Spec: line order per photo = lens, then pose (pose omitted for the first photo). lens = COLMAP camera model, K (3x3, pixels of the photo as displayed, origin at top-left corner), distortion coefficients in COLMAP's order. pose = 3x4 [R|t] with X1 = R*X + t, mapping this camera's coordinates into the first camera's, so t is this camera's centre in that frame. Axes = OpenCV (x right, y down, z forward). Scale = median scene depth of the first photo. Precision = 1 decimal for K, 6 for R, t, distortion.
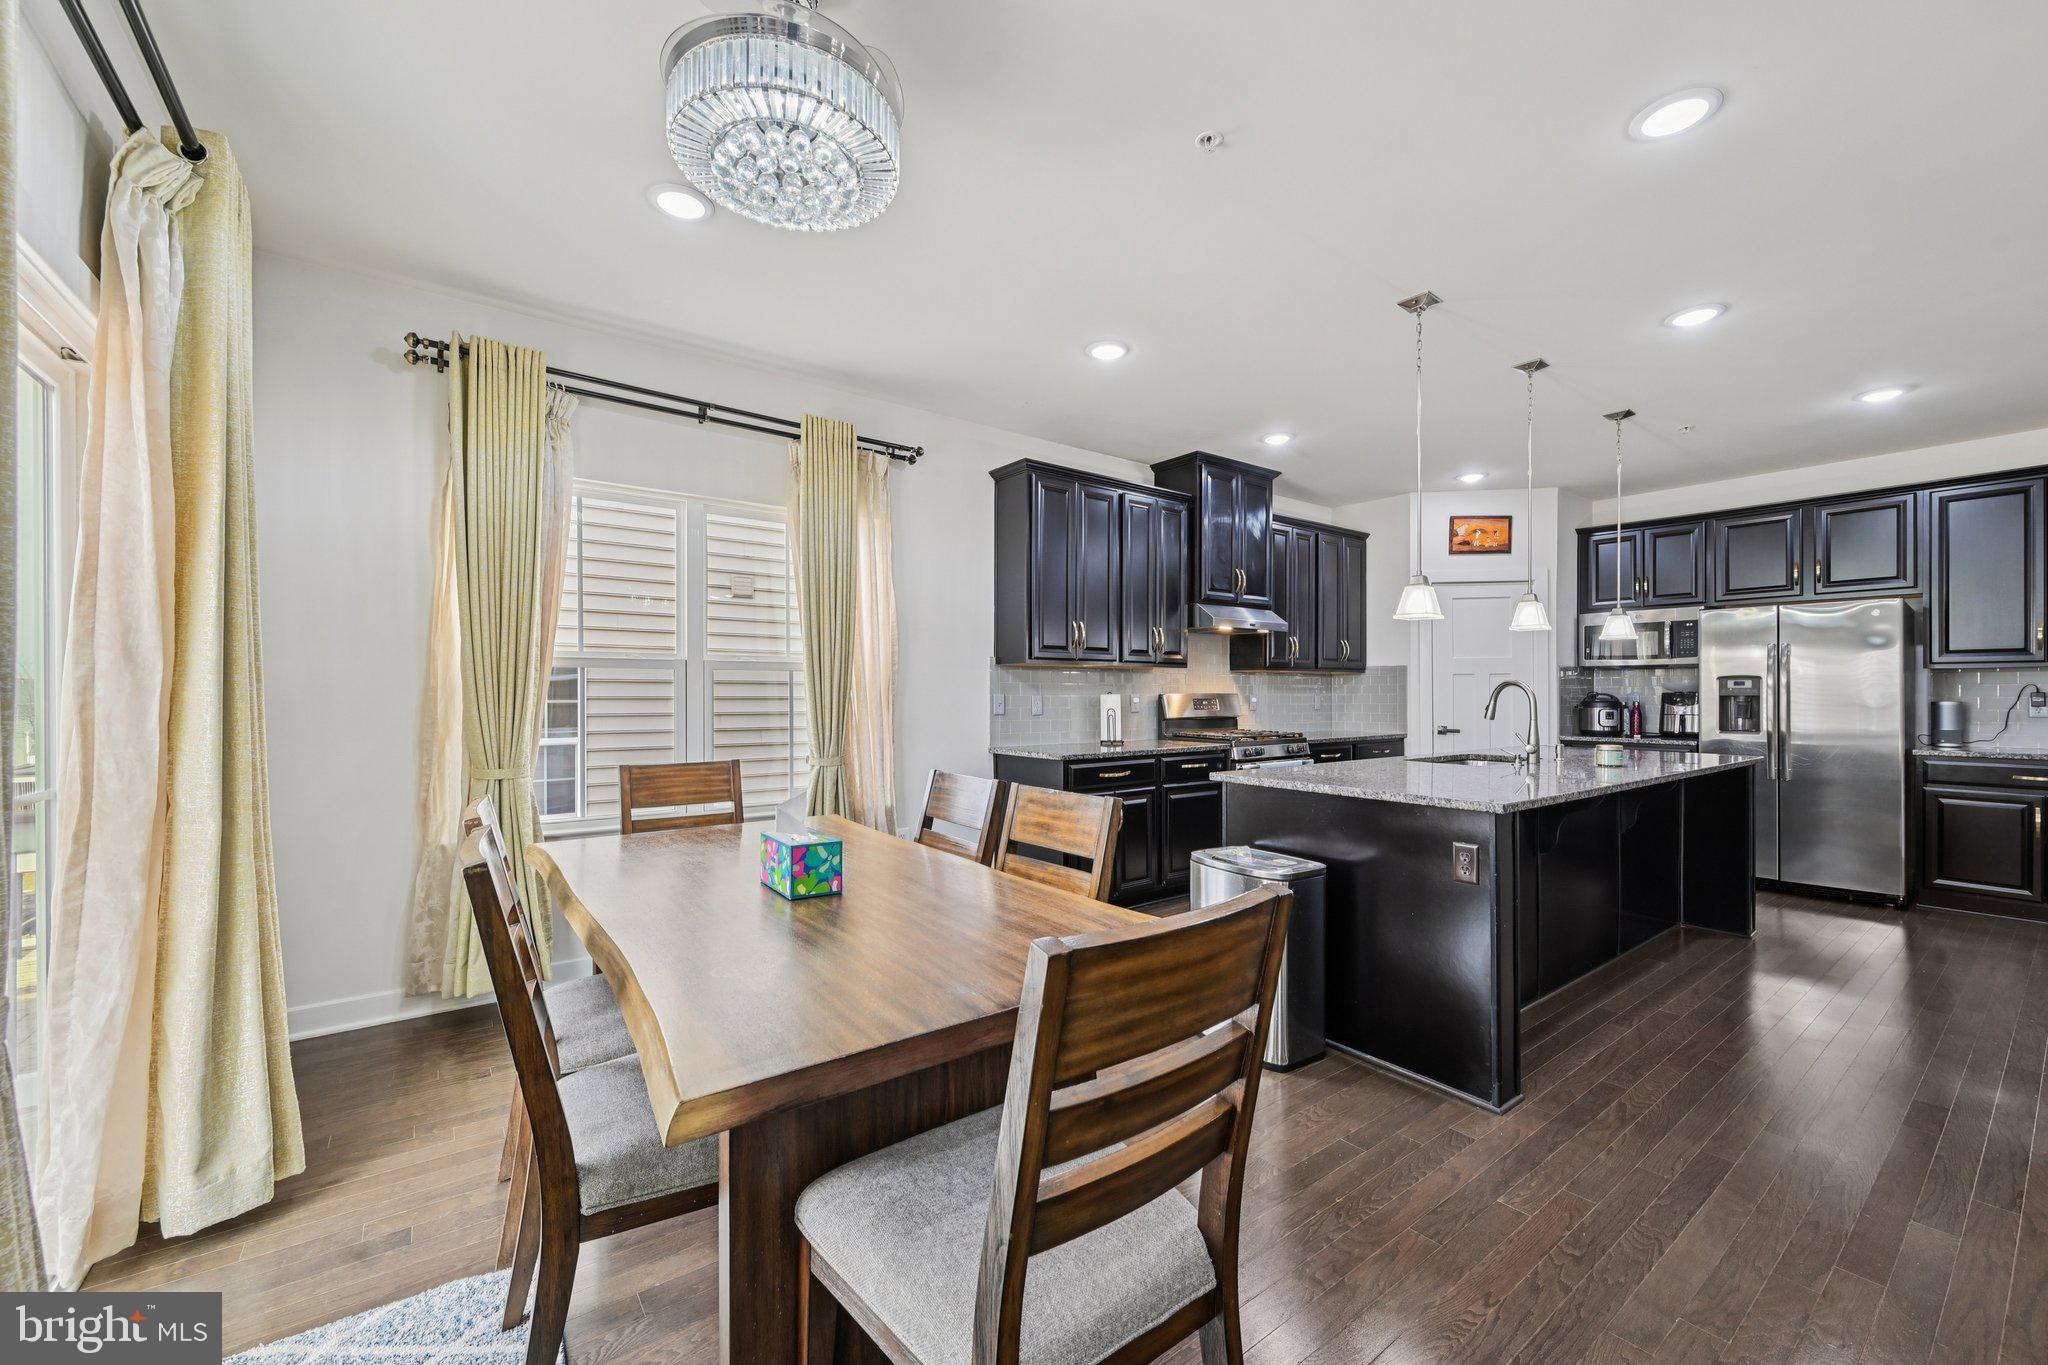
lens RADIAL K [[803.6, 0, 1031.4], [0, 803.6, 693.3], [0, 0, 1]] dist [-0.001498, 0.000185]
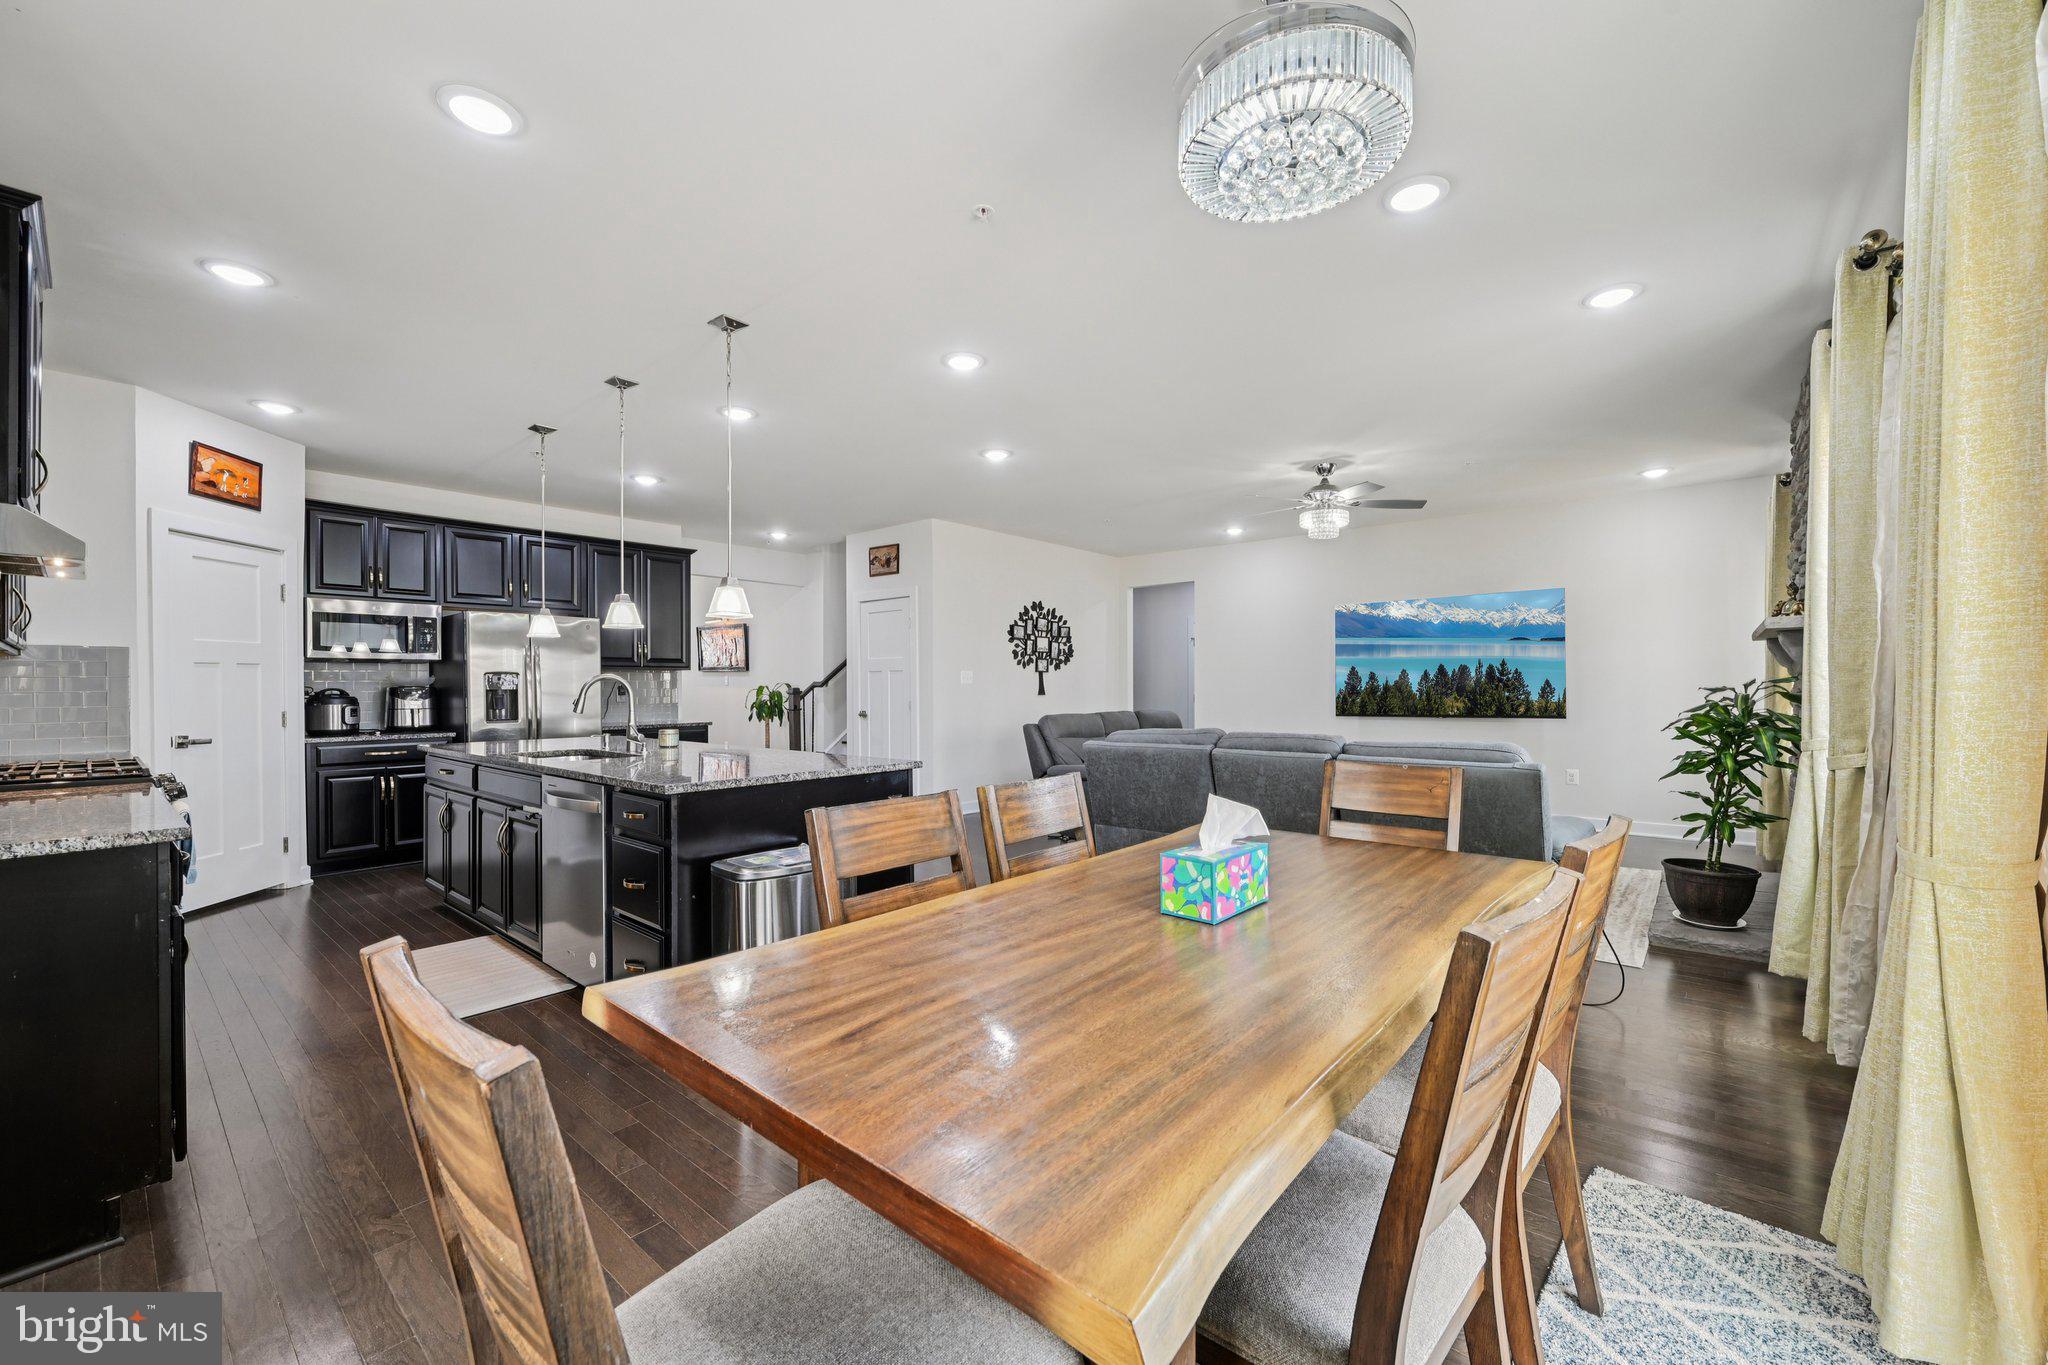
lens RADIAL K [[806.9, 0, 1031.9], [0, 806.9, 685.7], [0, 0, 1]] dist [0.000099, -0.000092]
pose [[-0.222013, -0.000810, 0.975043, -0.411290], [0.005410, 0.999983, 0.002062, -0.000703], [-0.975029, 0.005733, -0.222005, 0.521525]]
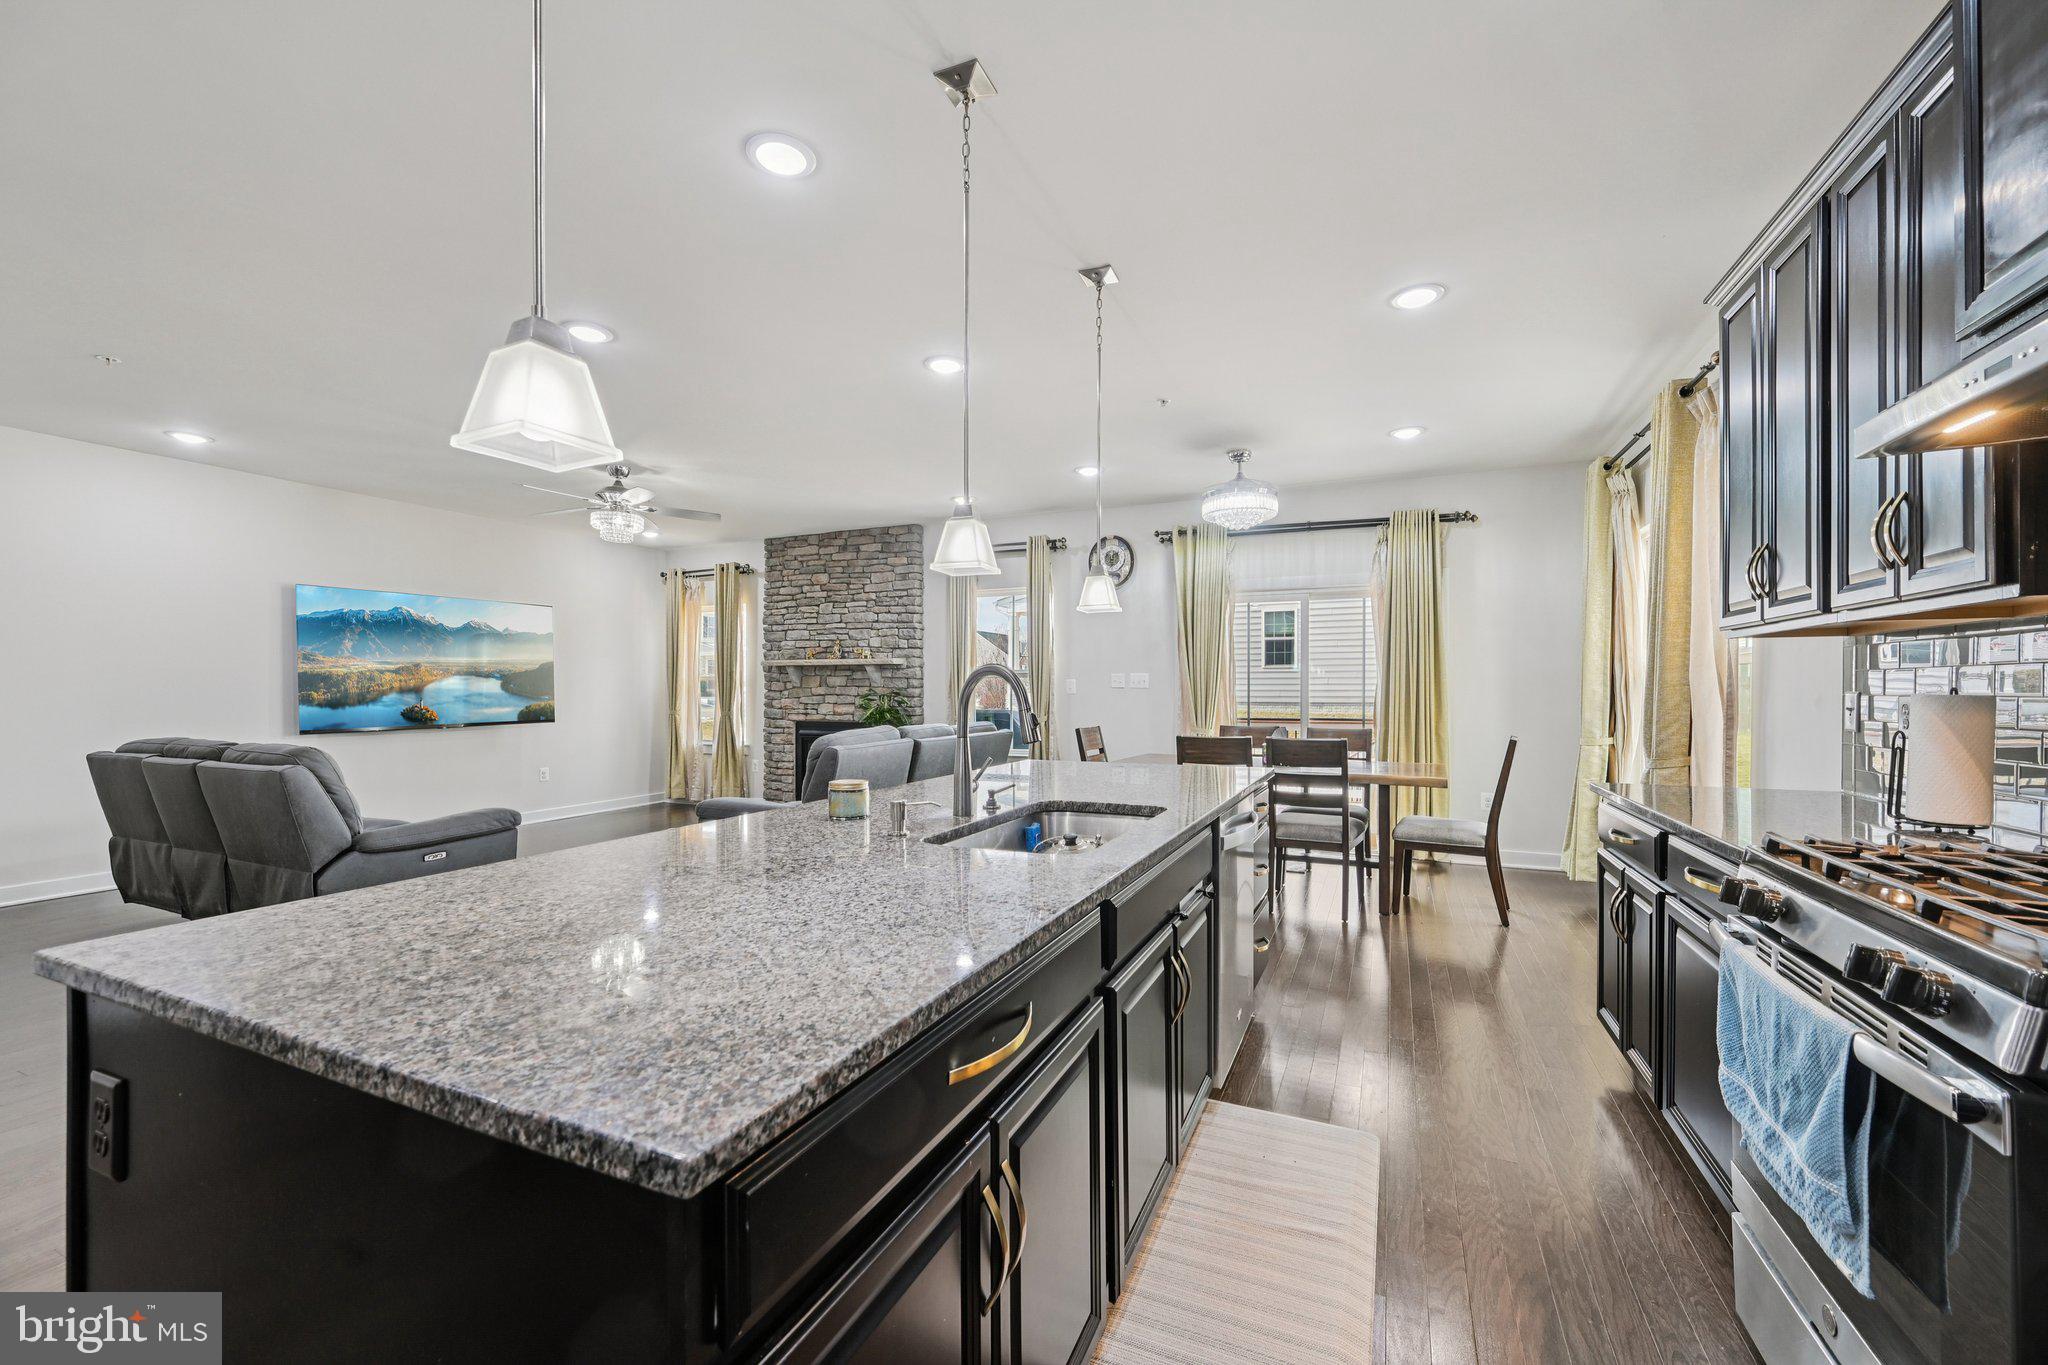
lens RADIAL K [[803.6, 0, 1031.4], [0, 803.6, 693.3], [0, 0, 1]] dist [-0.001498, 0.000185]
pose [[-0.874107, 0.001193, -0.485733, 0.627014], [-0.000930, 0.999991, 0.004129, 0.000478], [0.485733, 0.004061, -0.874098, 1.104359]]
